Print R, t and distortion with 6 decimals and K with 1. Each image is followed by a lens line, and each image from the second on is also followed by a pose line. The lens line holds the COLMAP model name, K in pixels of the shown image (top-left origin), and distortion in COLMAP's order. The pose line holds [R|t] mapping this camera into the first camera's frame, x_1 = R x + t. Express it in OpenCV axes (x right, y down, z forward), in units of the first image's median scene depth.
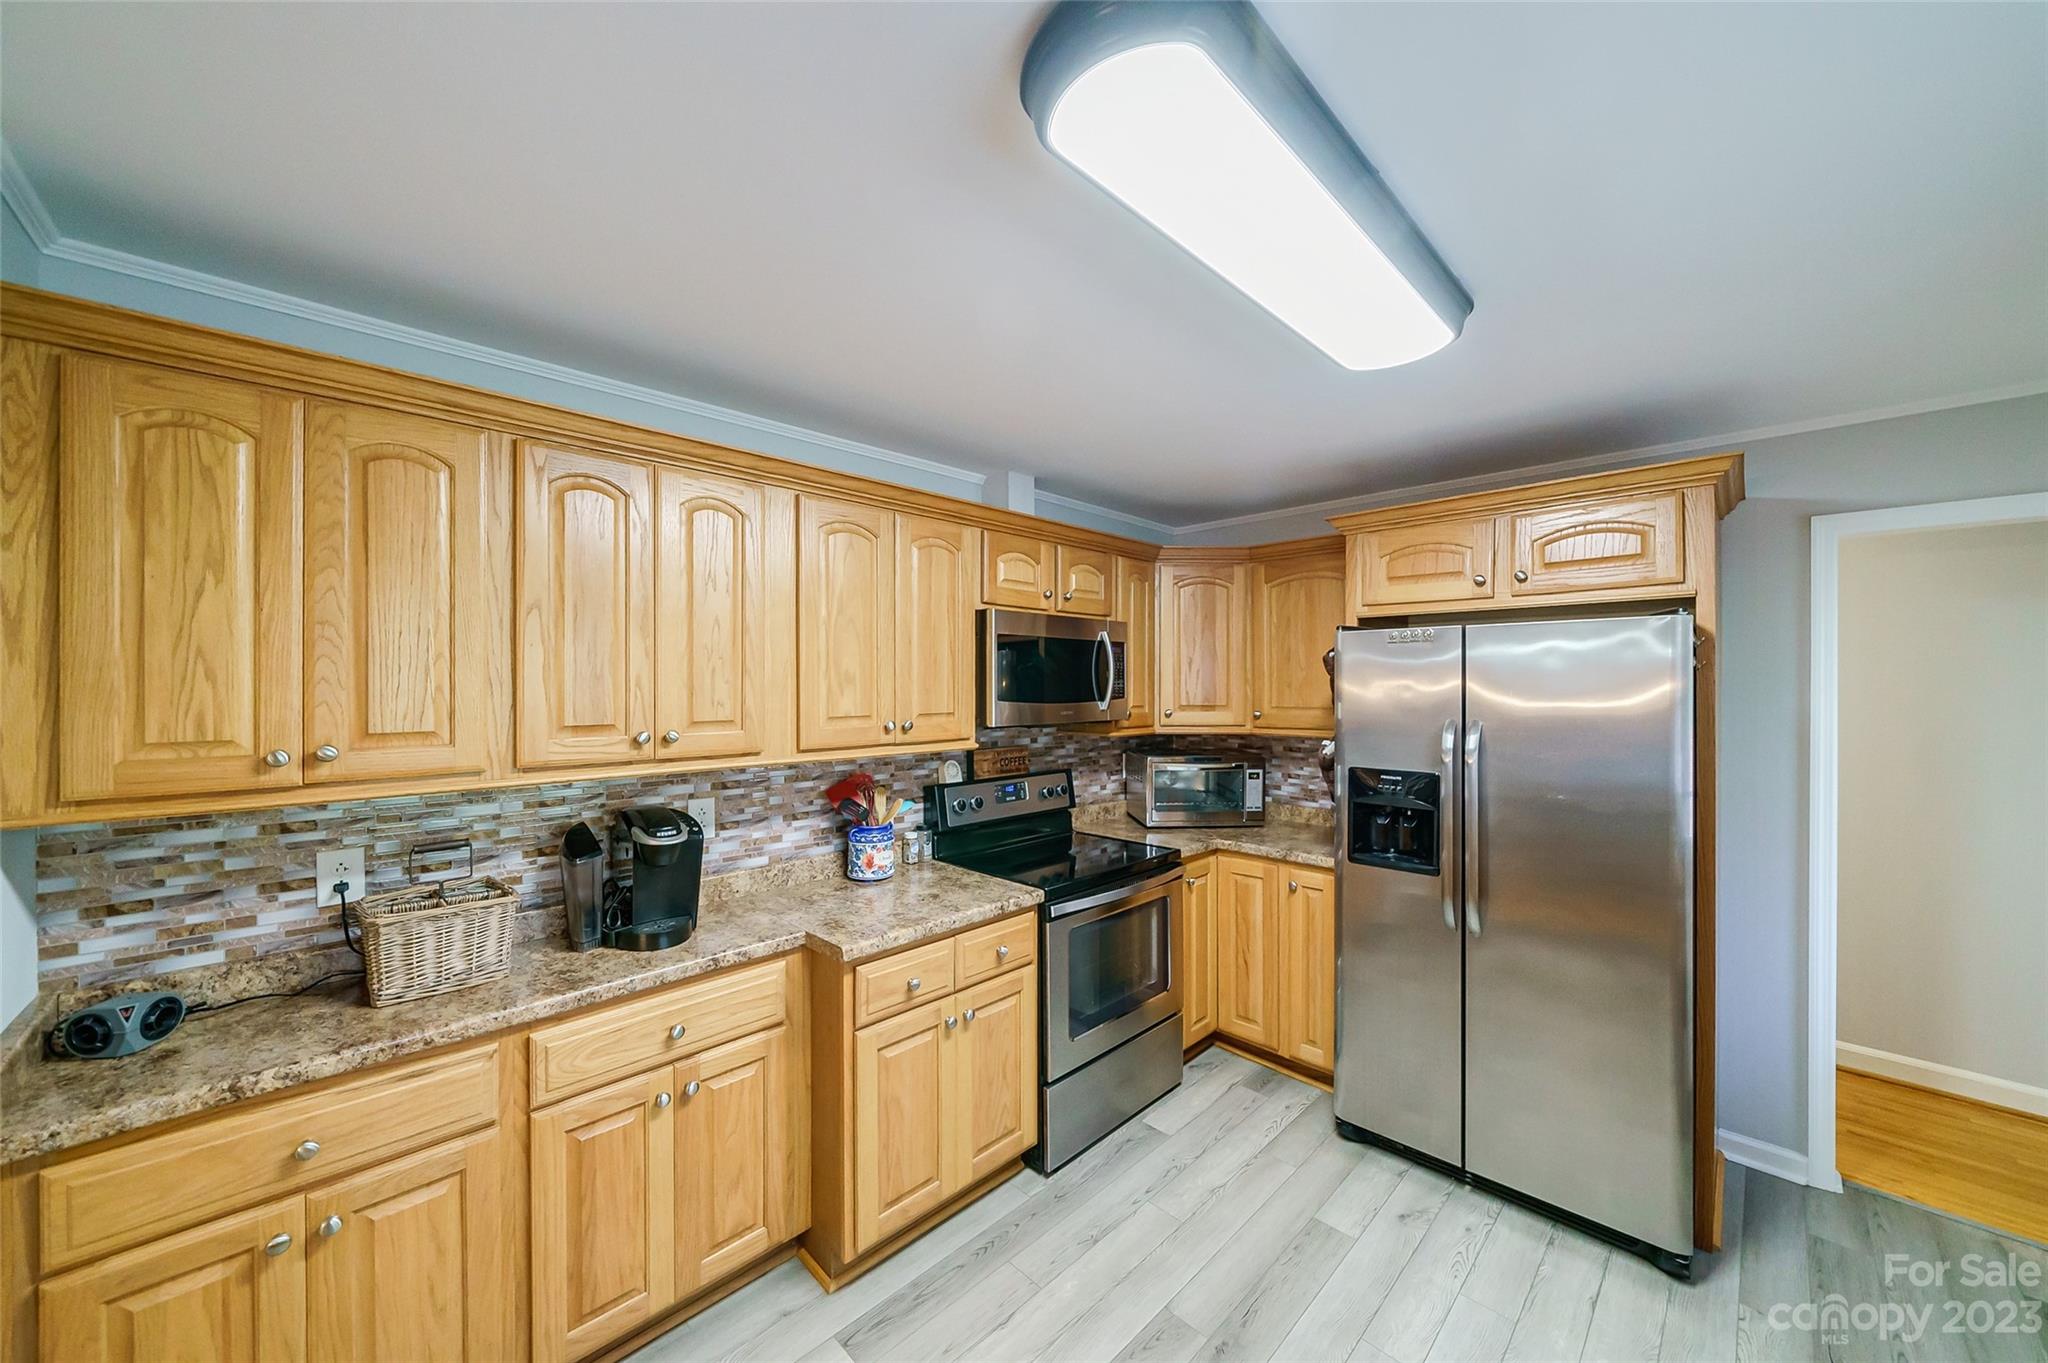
lens RADIAL K [[718.4, 0, 1020.0], [0, 718.4, 684.0], [0, 0, 1]] dist [-0.002677, -0.000087]
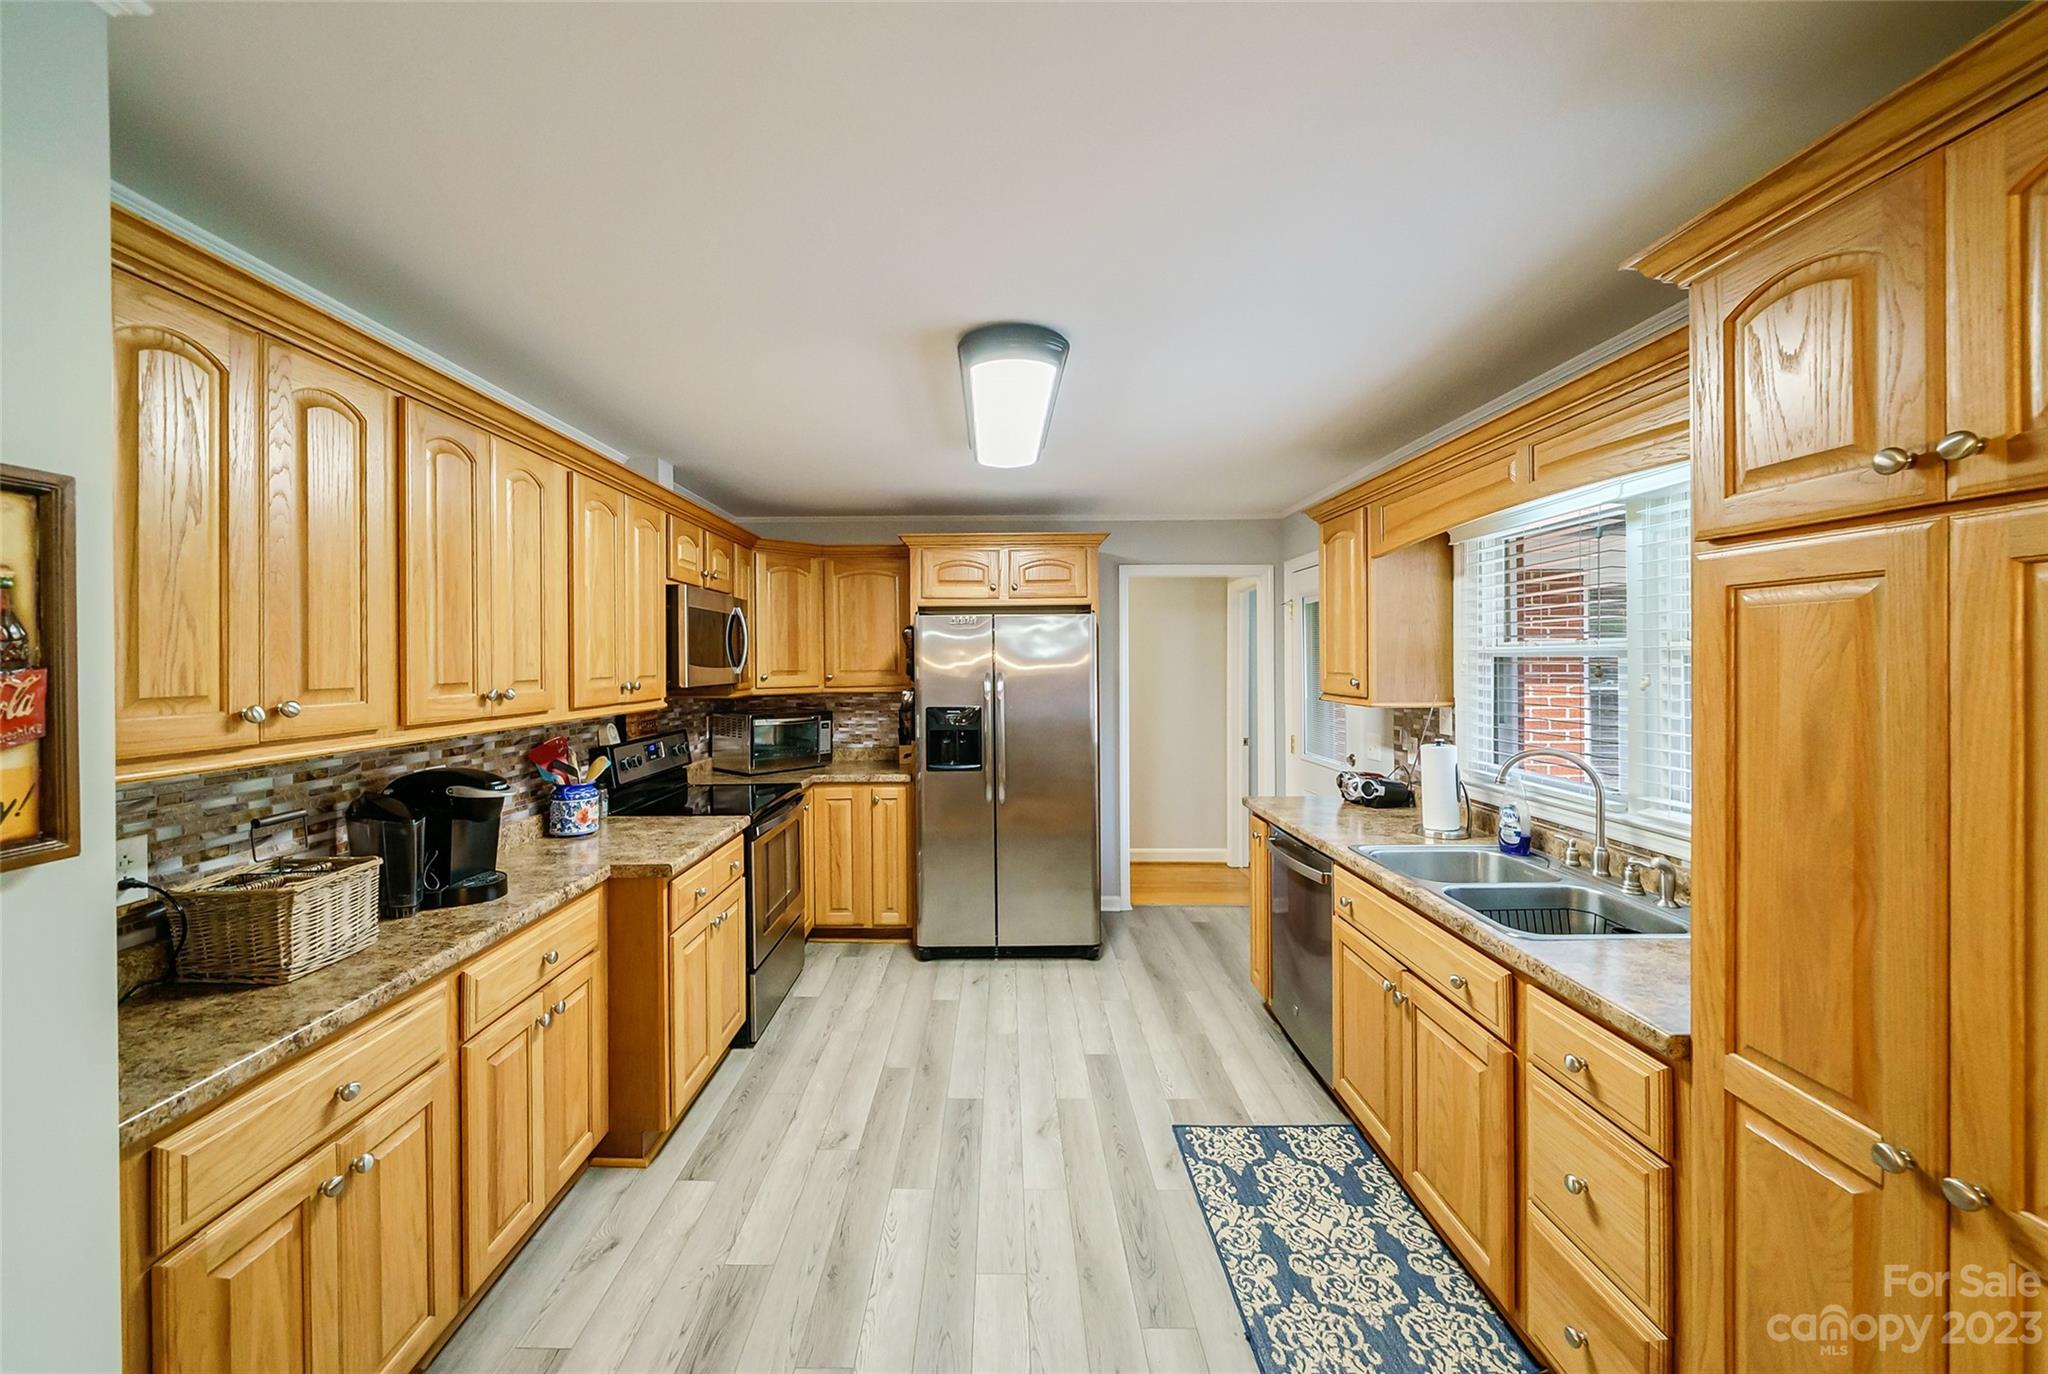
lens RADIAL K [[770.0, 0, 948.5], [0, 770.0, 665.1], [0, 0, 1]] dist [0.000446, 0.000216]
pose [[0.739975, -0.007330, 0.672595, -0.610841], [0.006227, 0.999972, 0.004046, 0.023691], [-0.672606, 0.001194, 0.740000, -0.218120]]
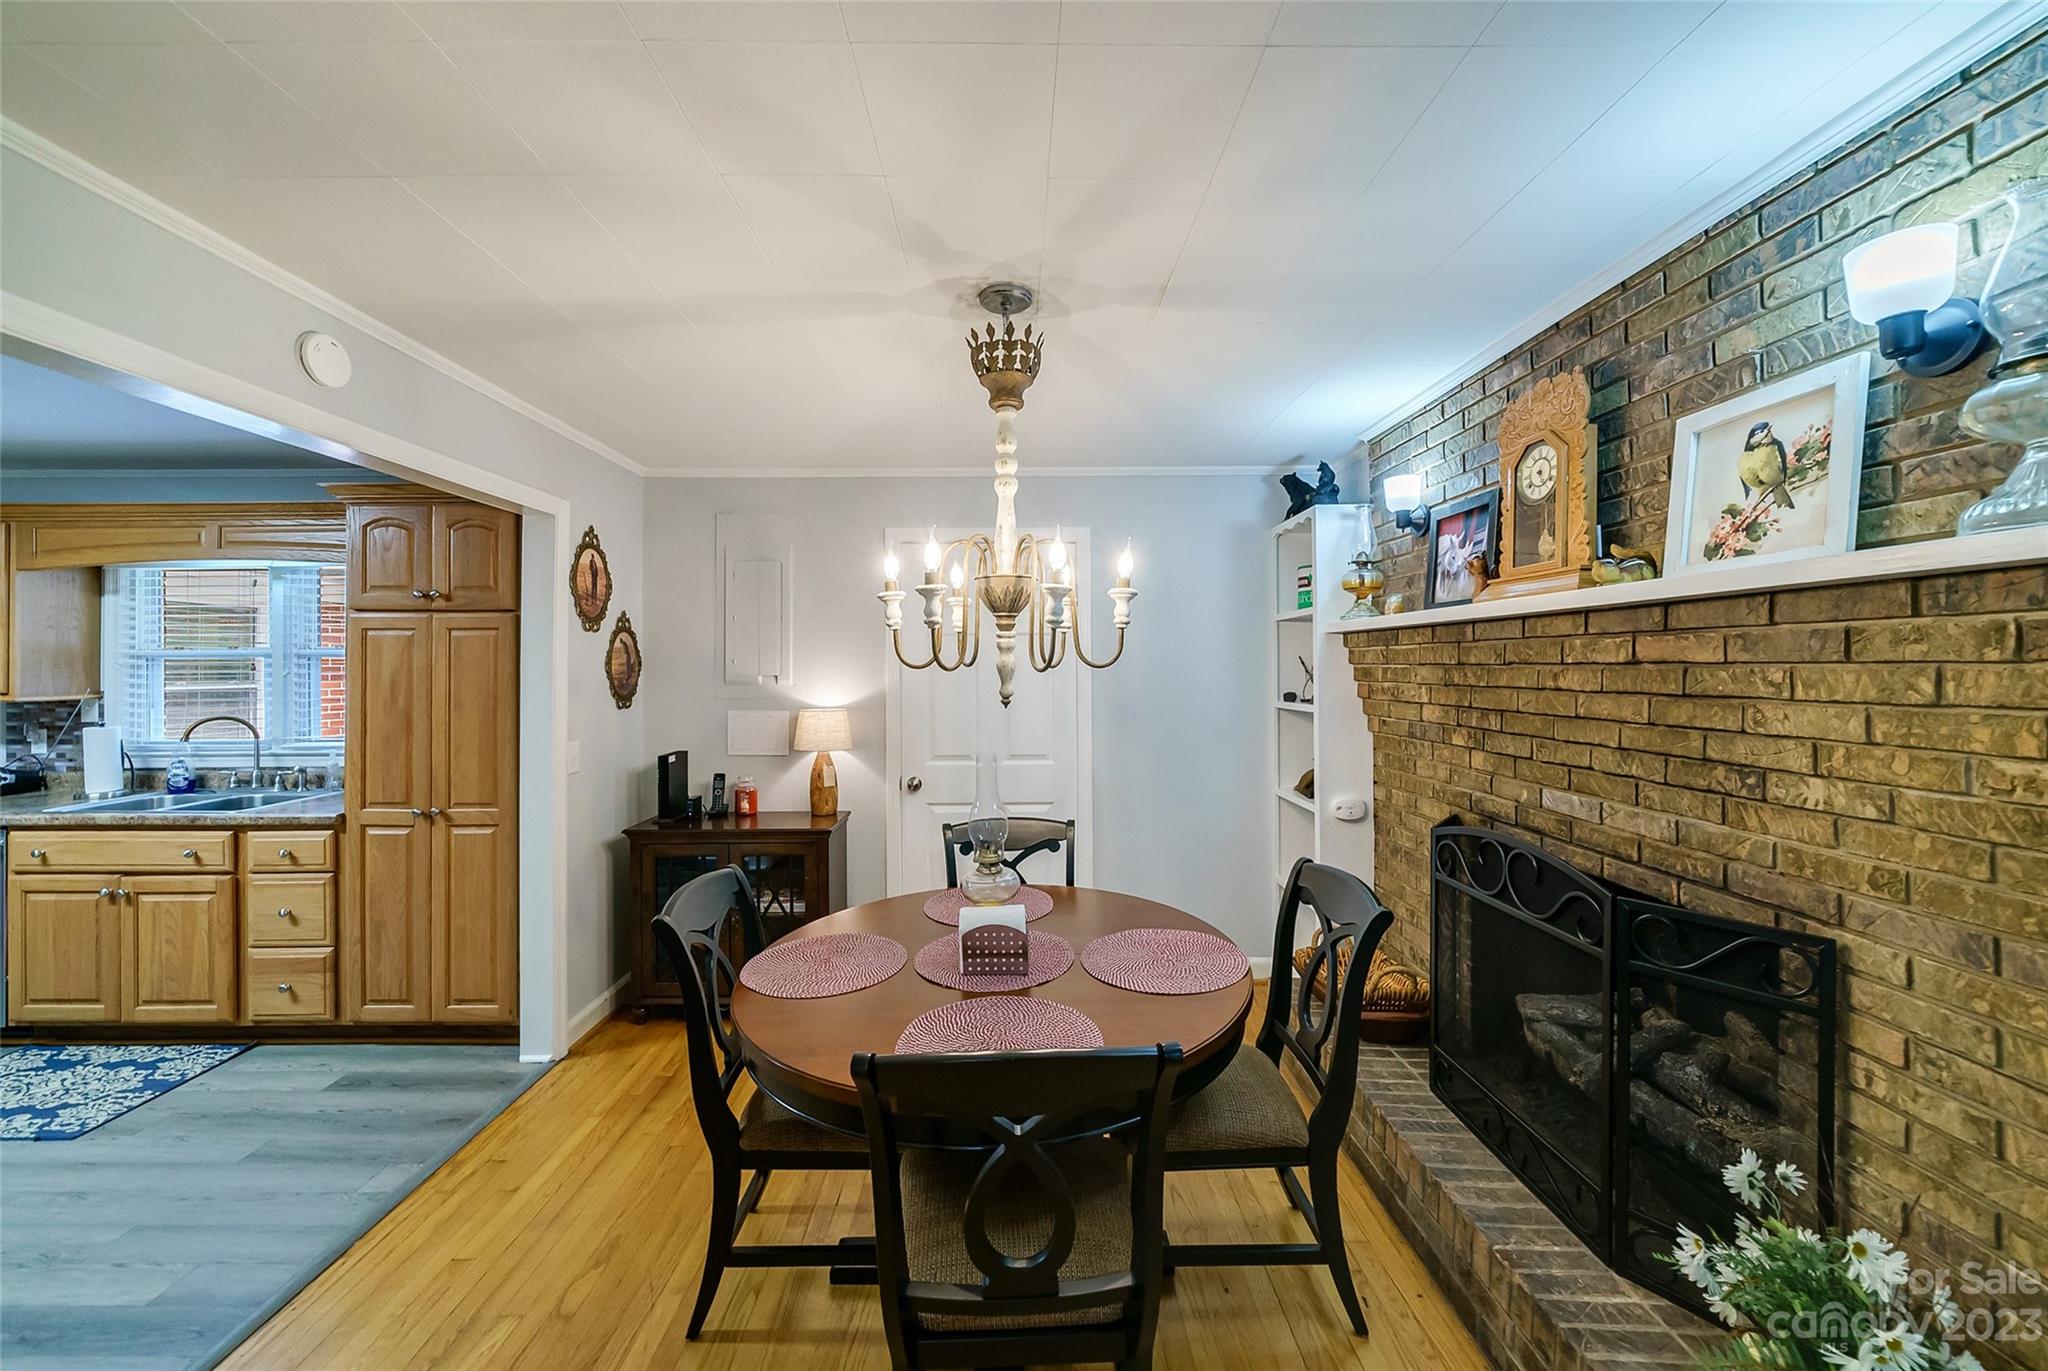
lens RADIAL K [[797.7, 0, 1110.9], [0, 797.7, 657.6], [0, 0, 1]] dist [-0.014286, 0.000837]
pose [[-0.735324, 0.011804, 0.677613, -1.687048], [0.006345, 0.999924, -0.010533, 0.048465], [-0.677687, -0.003445, -0.735343, -0.071205]]
